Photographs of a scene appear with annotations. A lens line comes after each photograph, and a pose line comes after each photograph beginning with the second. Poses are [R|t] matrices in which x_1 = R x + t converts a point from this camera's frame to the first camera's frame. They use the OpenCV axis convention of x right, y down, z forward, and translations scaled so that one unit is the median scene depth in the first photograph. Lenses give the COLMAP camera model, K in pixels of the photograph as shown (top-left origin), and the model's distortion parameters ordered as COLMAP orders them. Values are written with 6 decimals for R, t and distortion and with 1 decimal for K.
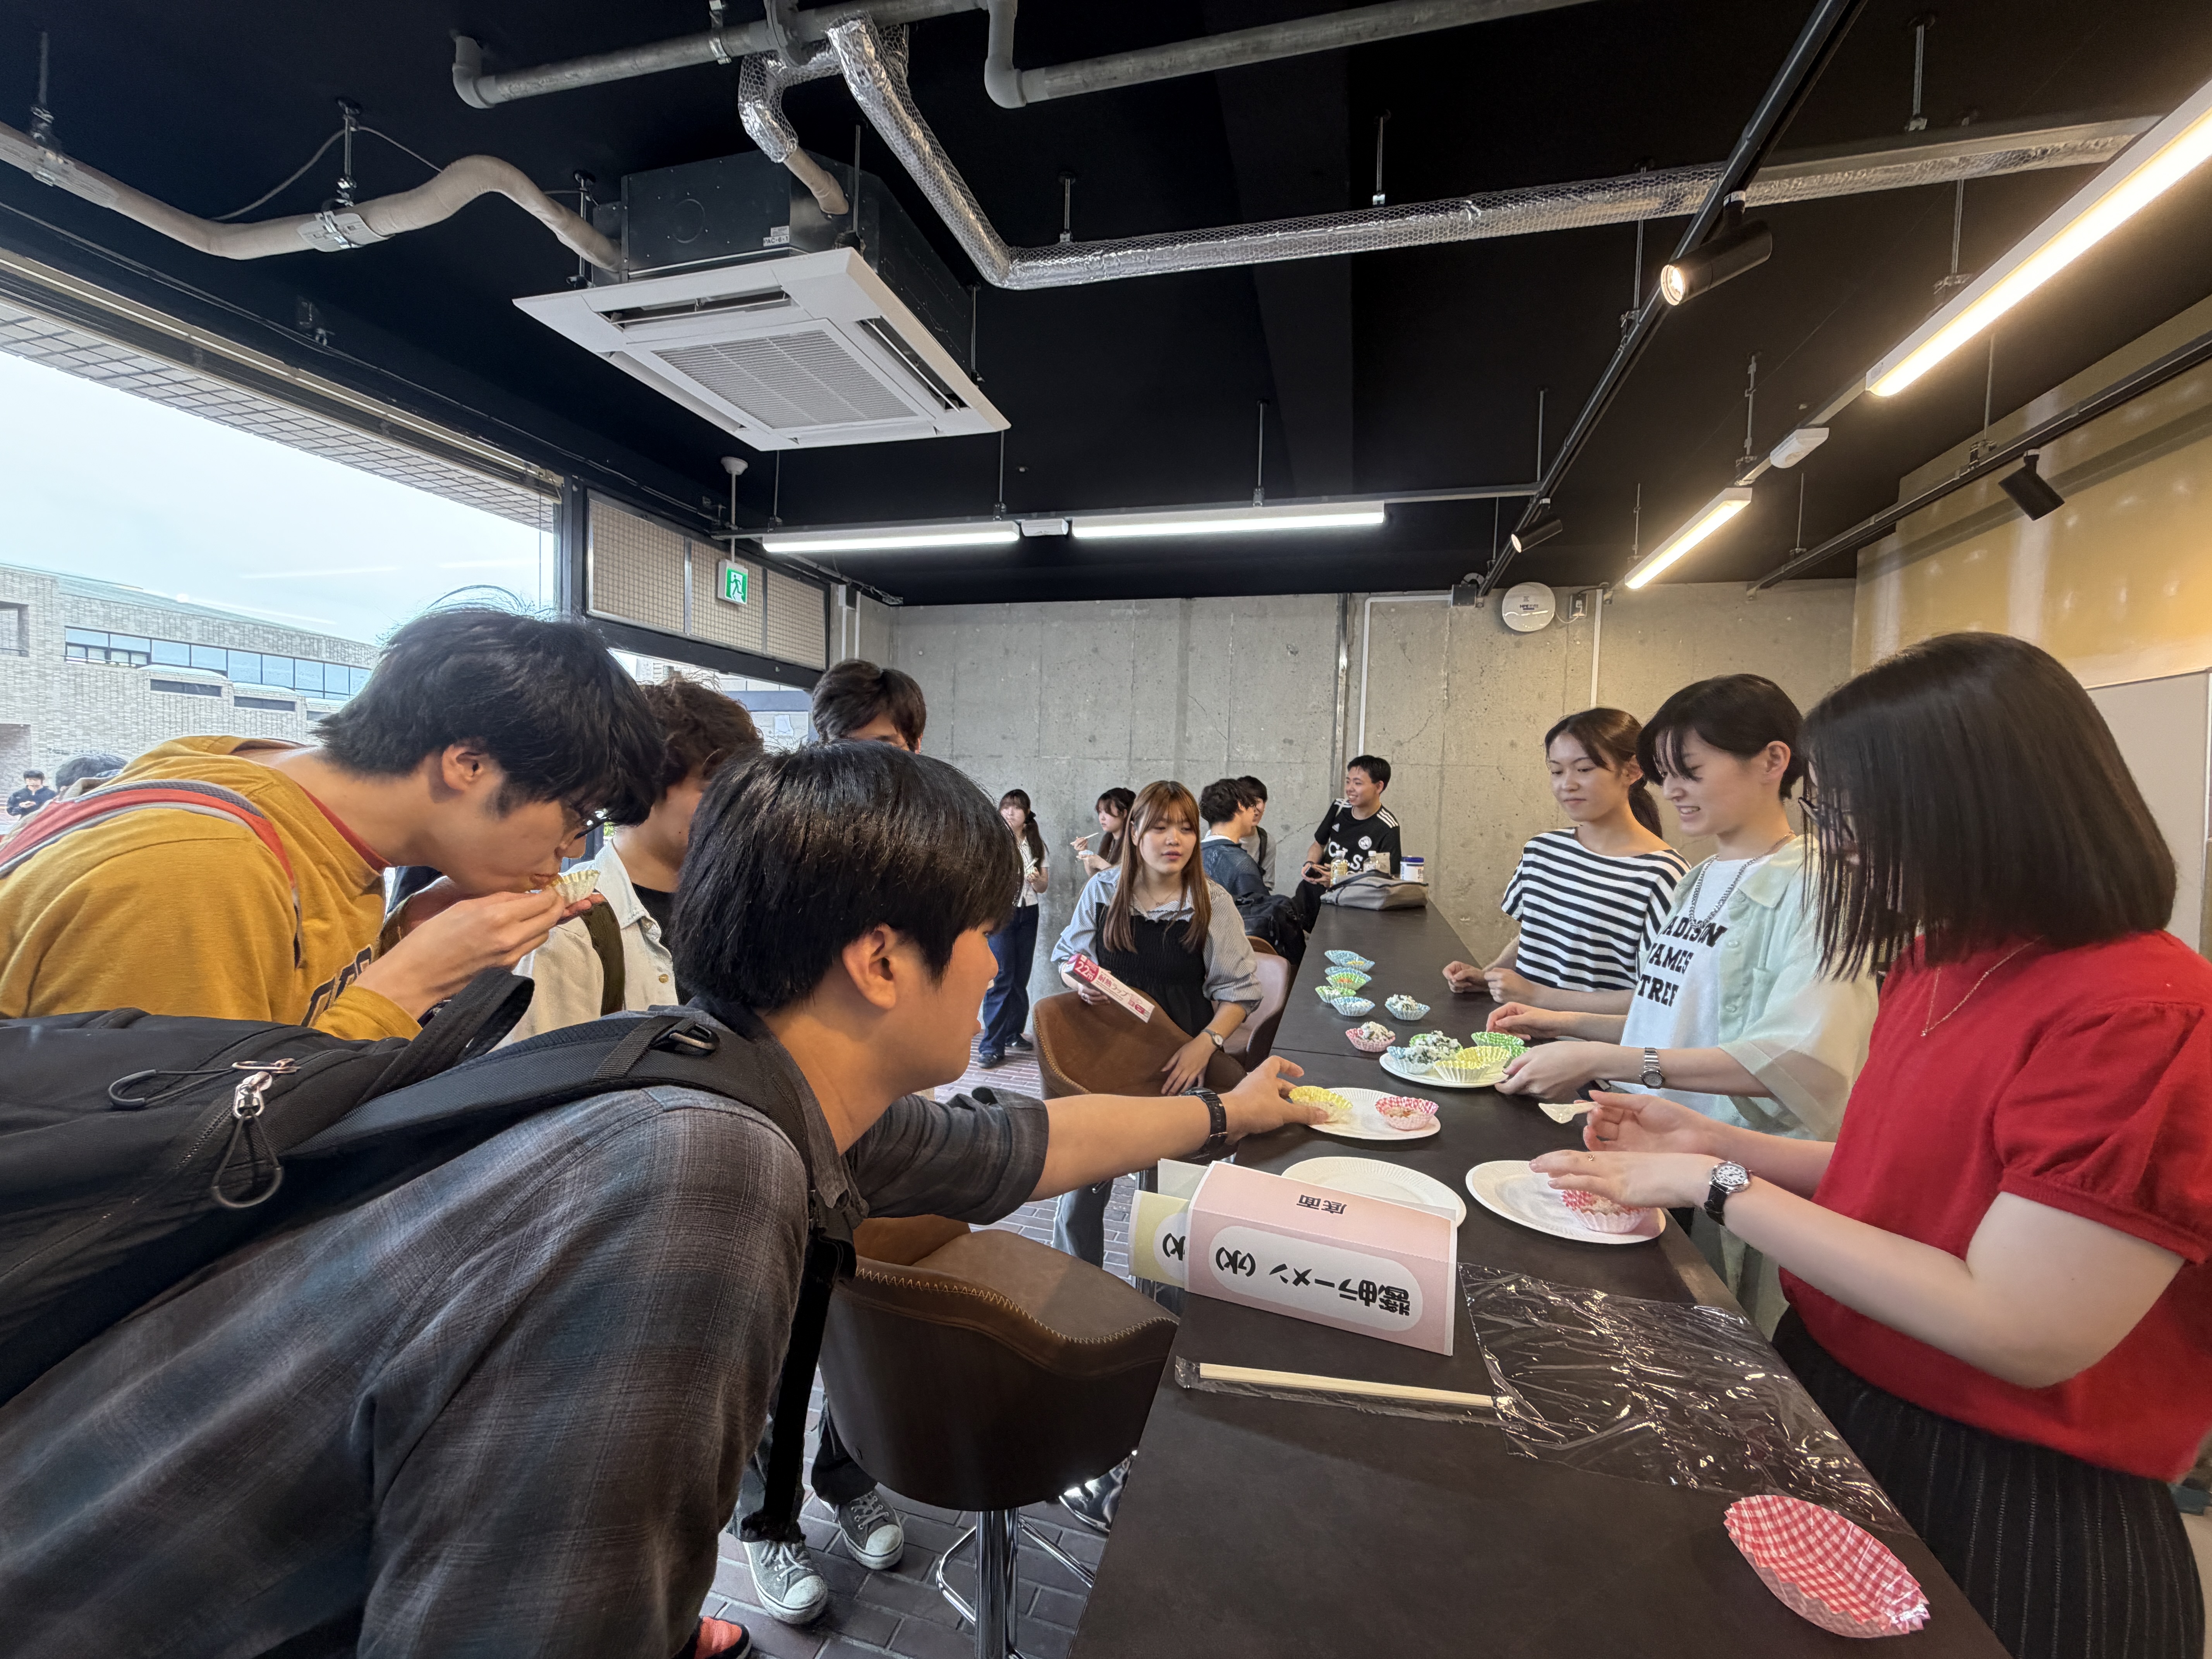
lens RADIAL K [[886.7, 0, 1105.3], [0, 886.7, 829.3], [0, 0, 1]] dist [0.003767, 0.001543]
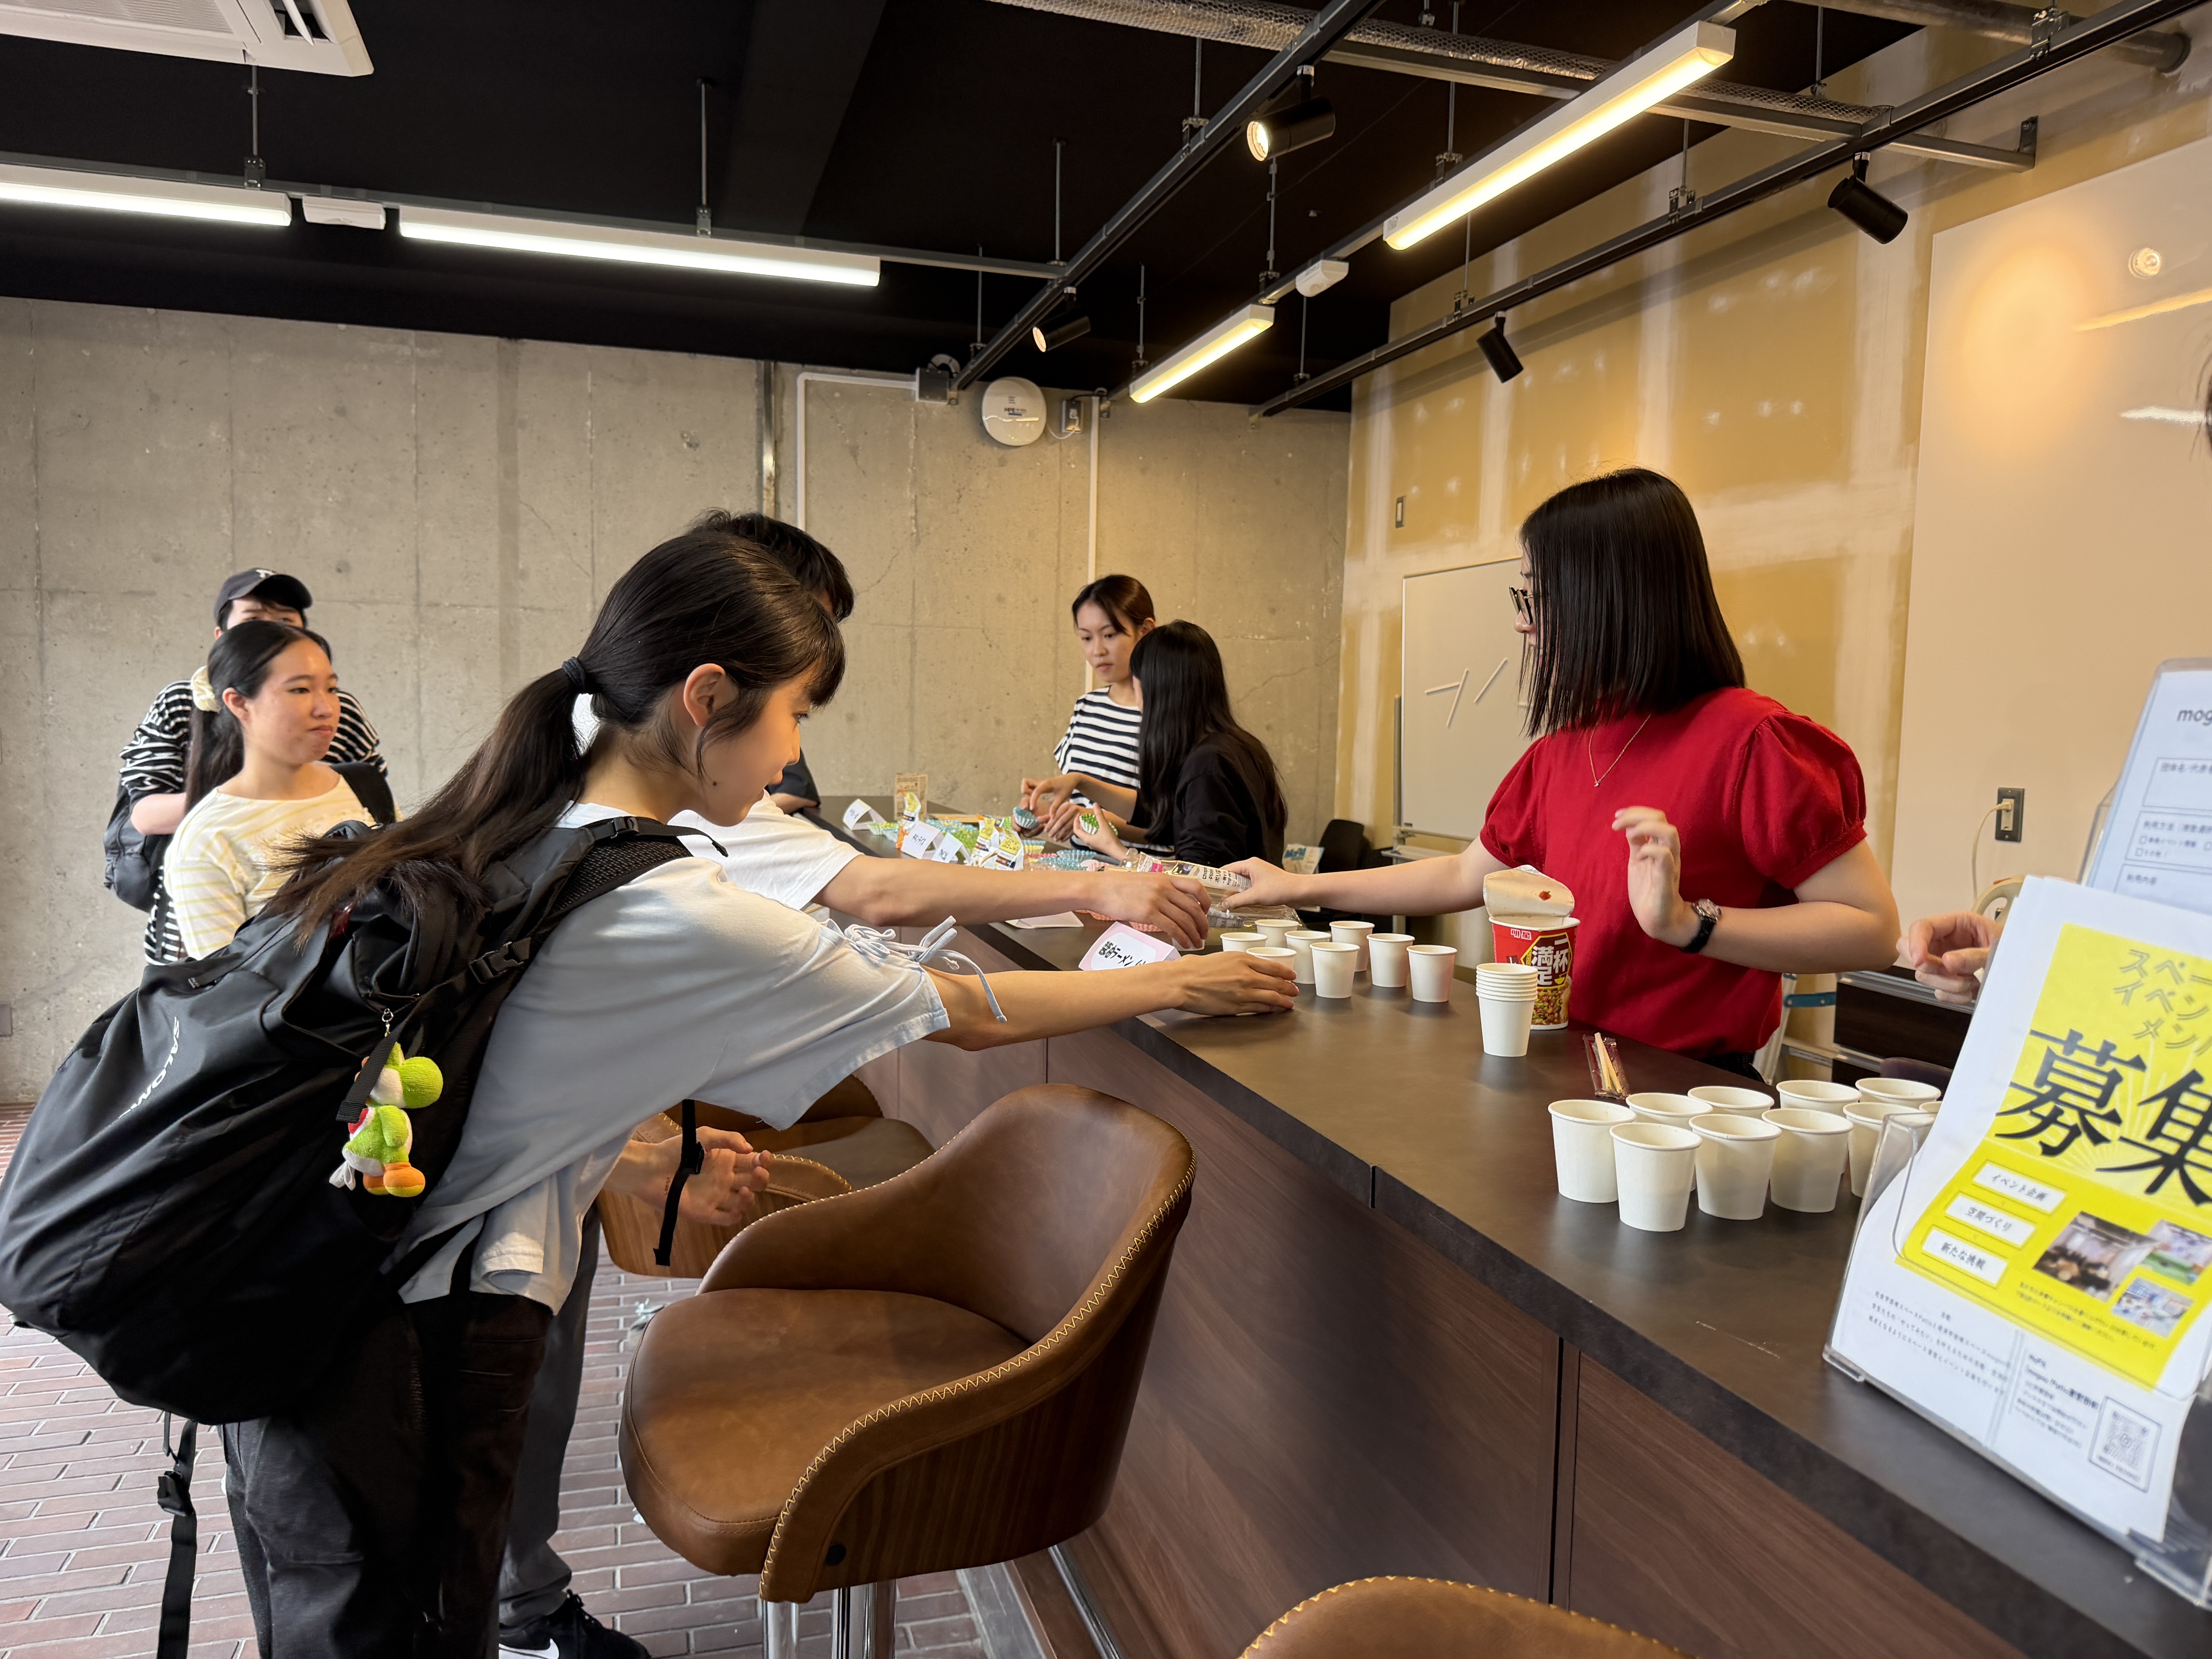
lens RADIAL K [[1558.7, 0, 1110.2], [0, 1558.7, 832.3], [0, 0, 1]] dist [-0.003140, -0.019824]
pose [[0.844084, -0.048752, 0.533990, -0.162164], [0.019511, 0.997991, 0.060272, 0.021642], [-0.535856, -0.040456, 0.843340, -0.144273]]
